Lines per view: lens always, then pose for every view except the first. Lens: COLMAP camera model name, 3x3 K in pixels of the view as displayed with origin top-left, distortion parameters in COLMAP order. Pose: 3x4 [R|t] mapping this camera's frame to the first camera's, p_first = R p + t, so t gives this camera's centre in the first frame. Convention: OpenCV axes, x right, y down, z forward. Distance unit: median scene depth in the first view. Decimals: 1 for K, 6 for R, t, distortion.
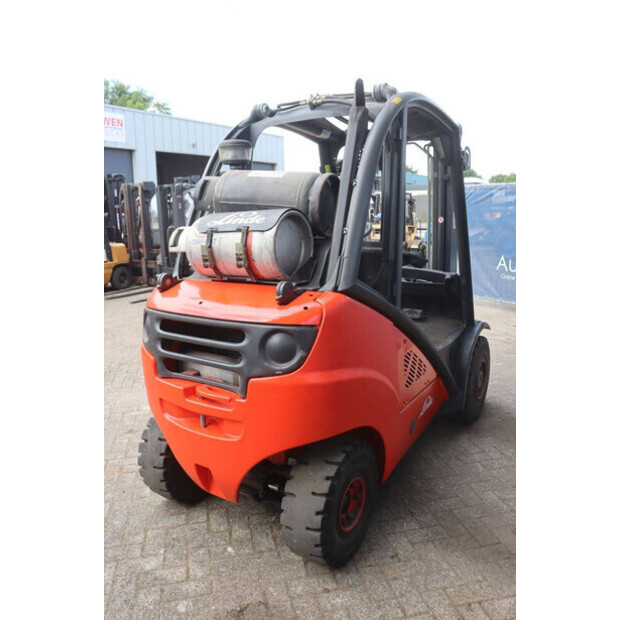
lens RADIAL K [[492.7, 0, 312.3], [0, 492.7, 305.7], [0, 0, 1]] dist [-0.109156, 0.052430]
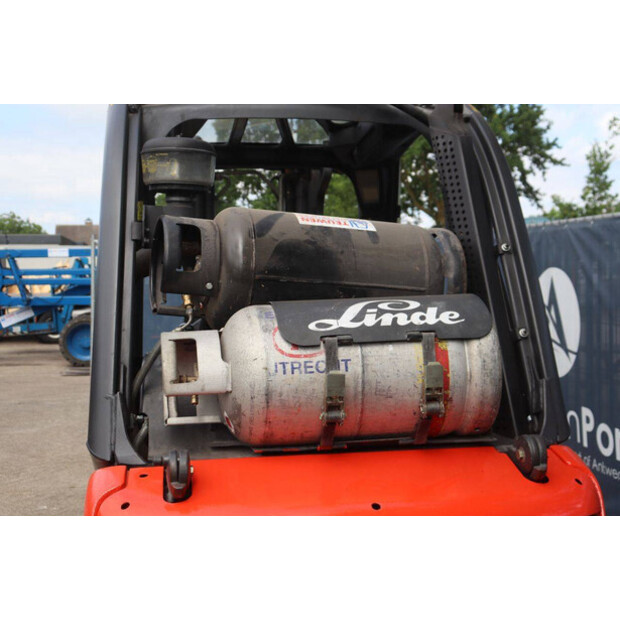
lens RADIAL K [[853.0, 0, 312.5], [0, 853.0, 316.5], [0, 0, 1]] dist [0.079545, 0.000000]
pose [[0.729823, -0.018462, 0.683387, -0.740592], [0.121247, 0.987283, -0.102813, -0.094738], [-0.672798, 0.157894, 0.722781, 0.431920]]
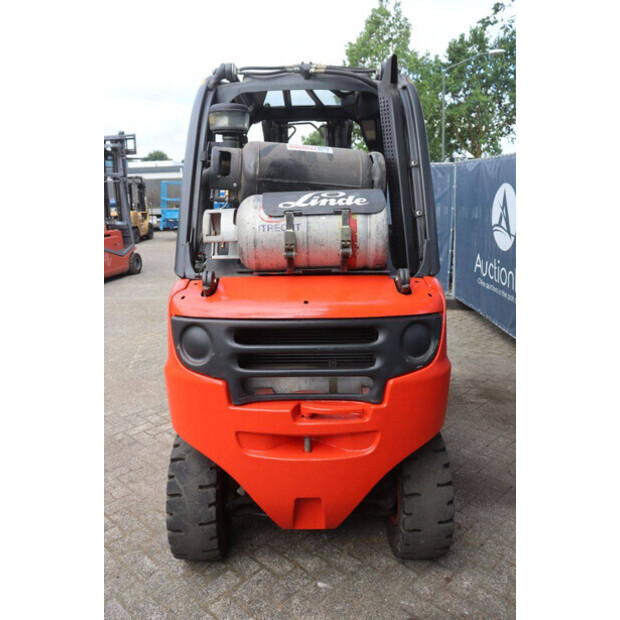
lens RADIAL K [[516.6, 0, 304.9], [0, 516.6, 304.3], [0, 0, 1]] dist [-0.131109, 0.097851]
pose [[0.840644, -0.103757, 0.531556, -0.645524], [0.094216, 0.994528, 0.045127, -0.038166], [-0.533329, 0.012145, 0.845820, 0.256737]]
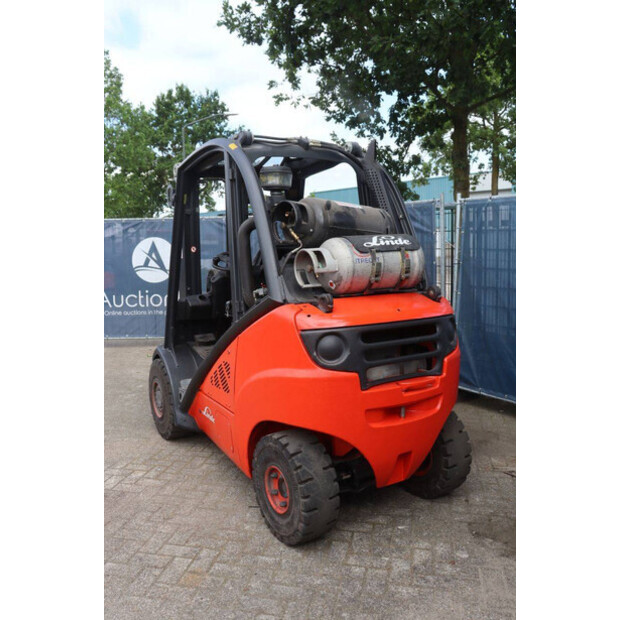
lens RADIAL K [[546.3, 0, 303.8], [0, 546.3, 307.7], [0, 0, 1]] dist [-0.100804, 0.061937]
pose [[0.438202, -0.091278, 0.894230, -1.412595], [0.174067, 0.984616, 0.015205, -0.066445], [-0.881861, 0.148993, 0.447349, 0.576128]]
